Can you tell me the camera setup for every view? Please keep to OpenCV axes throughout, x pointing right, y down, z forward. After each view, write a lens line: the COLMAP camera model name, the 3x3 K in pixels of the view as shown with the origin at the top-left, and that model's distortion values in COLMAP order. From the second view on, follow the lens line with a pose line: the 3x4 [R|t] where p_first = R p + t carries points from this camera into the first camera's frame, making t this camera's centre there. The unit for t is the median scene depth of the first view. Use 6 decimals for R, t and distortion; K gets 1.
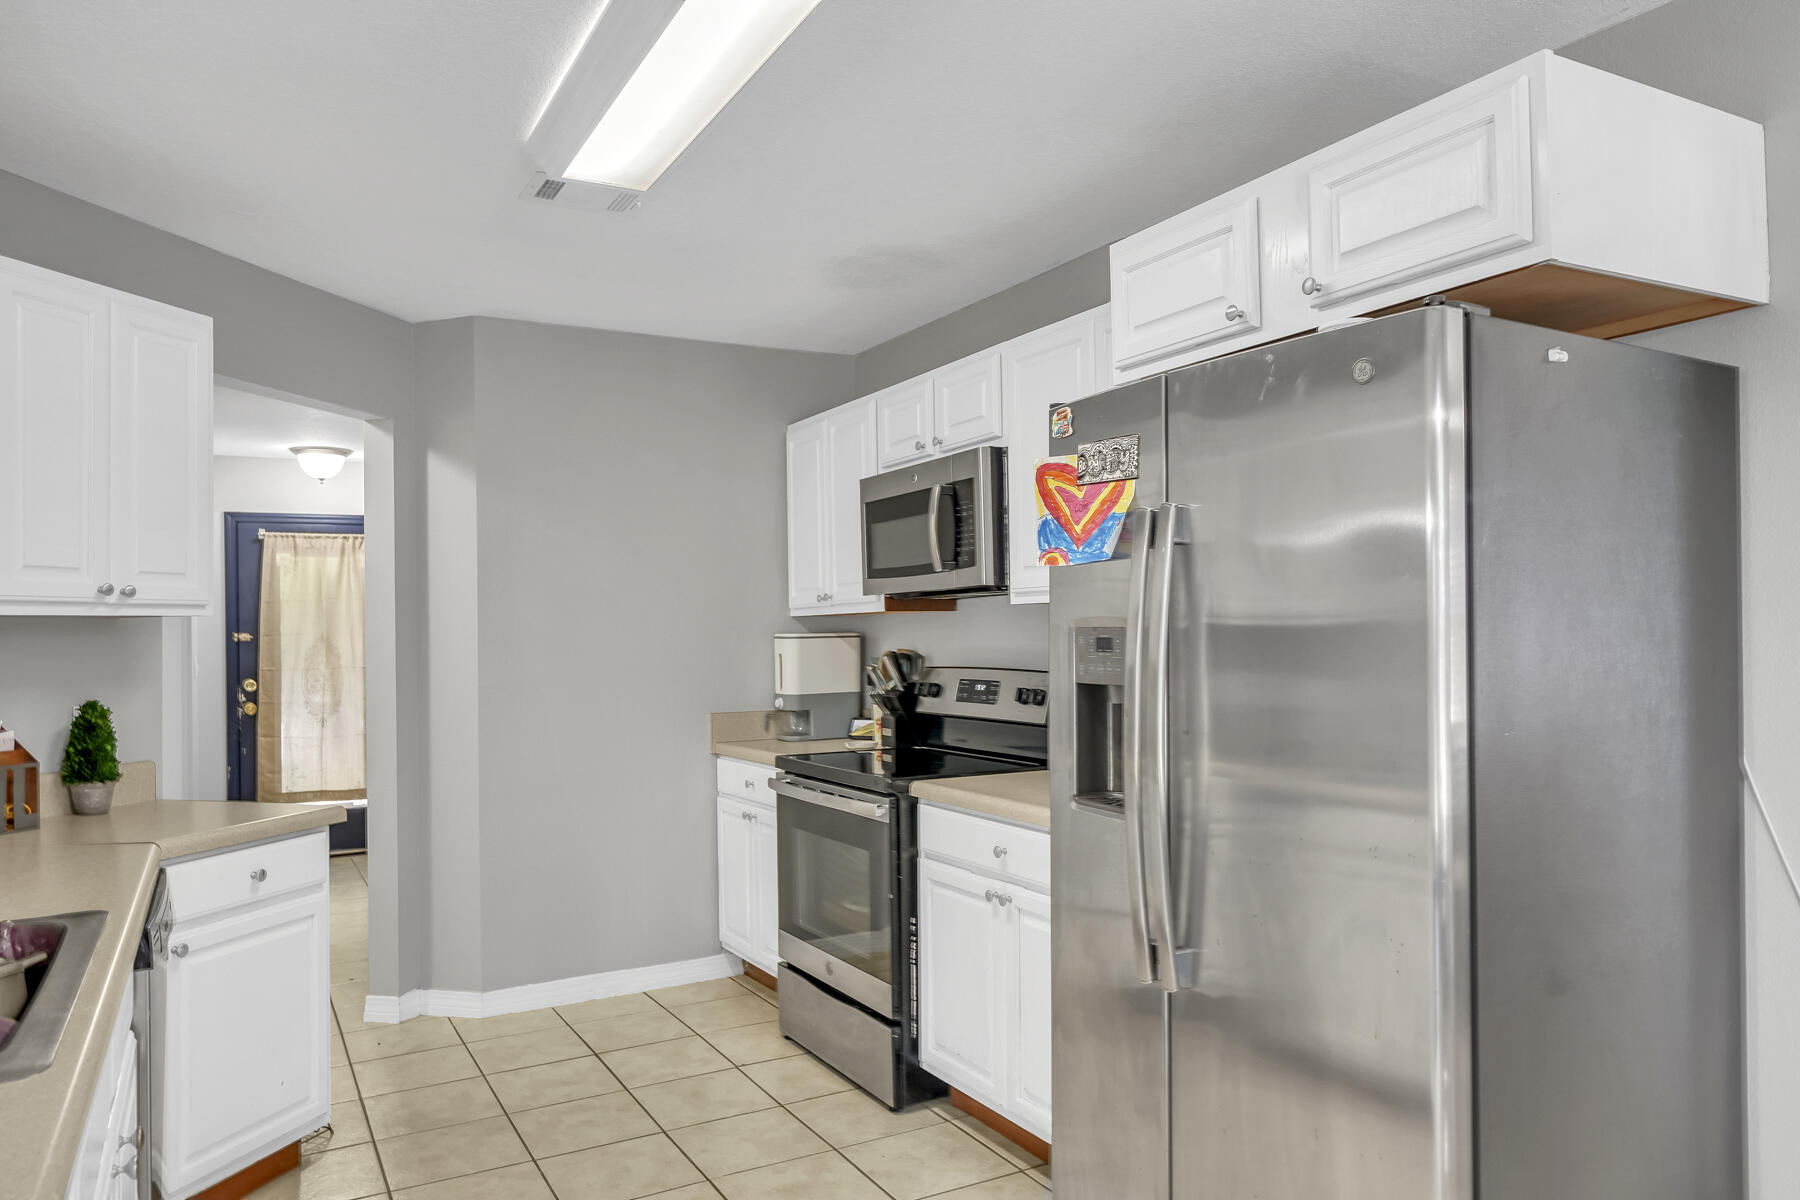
lens RADIAL K [[1224.8, 0, 900.4], [0, 1224.8, 629.7], [0, 0, 1]] dist [-0.000720, 0.000224]
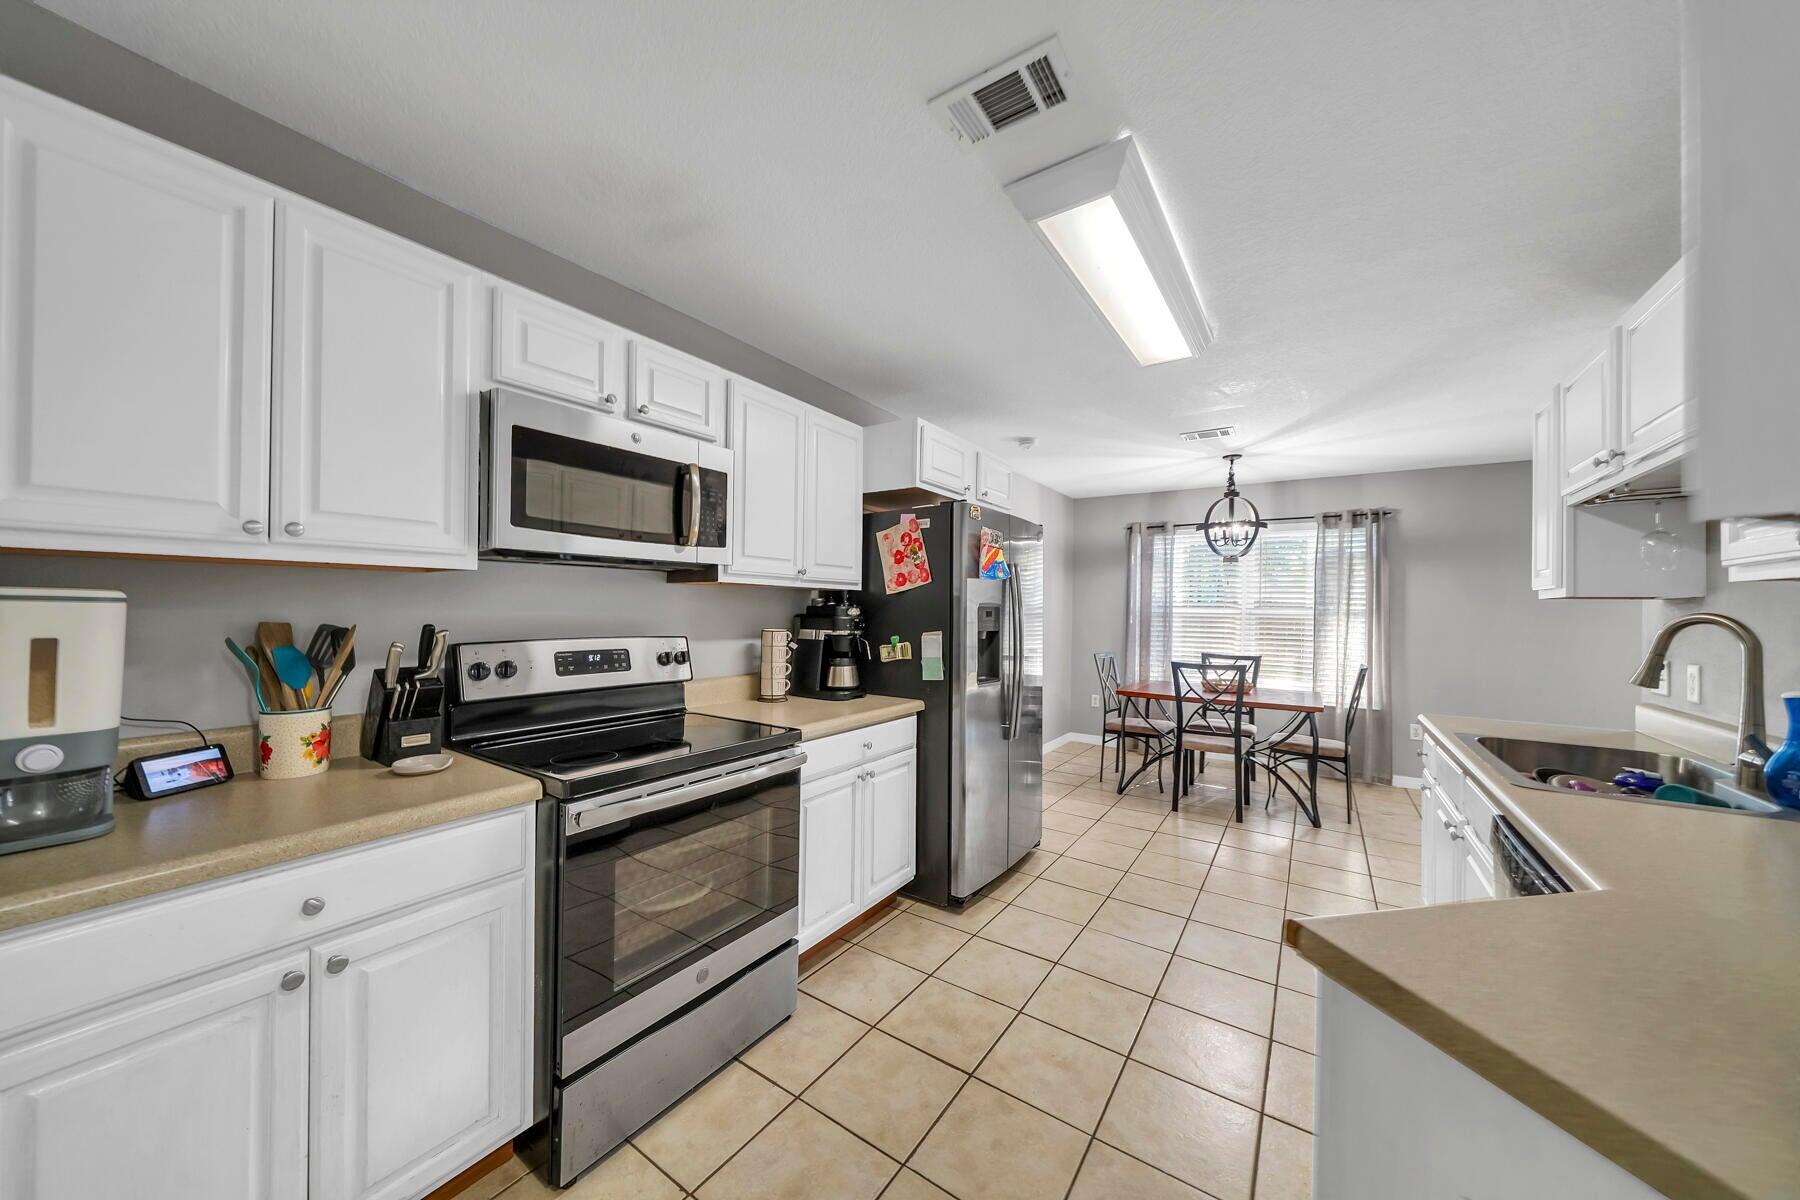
lens RADIAL K [[611.7, 0, 896.1], [0, 611.7, 611.6], [0, 0, 1]] dist [-0.000365, -0.000007]
pose [[-0.447617, 0.006394, 0.894203, -0.506675], [-0.008552, 0.999898, -0.011431, 0.013747], [-0.894185, -0.012764, -0.447517, 1.041254]]
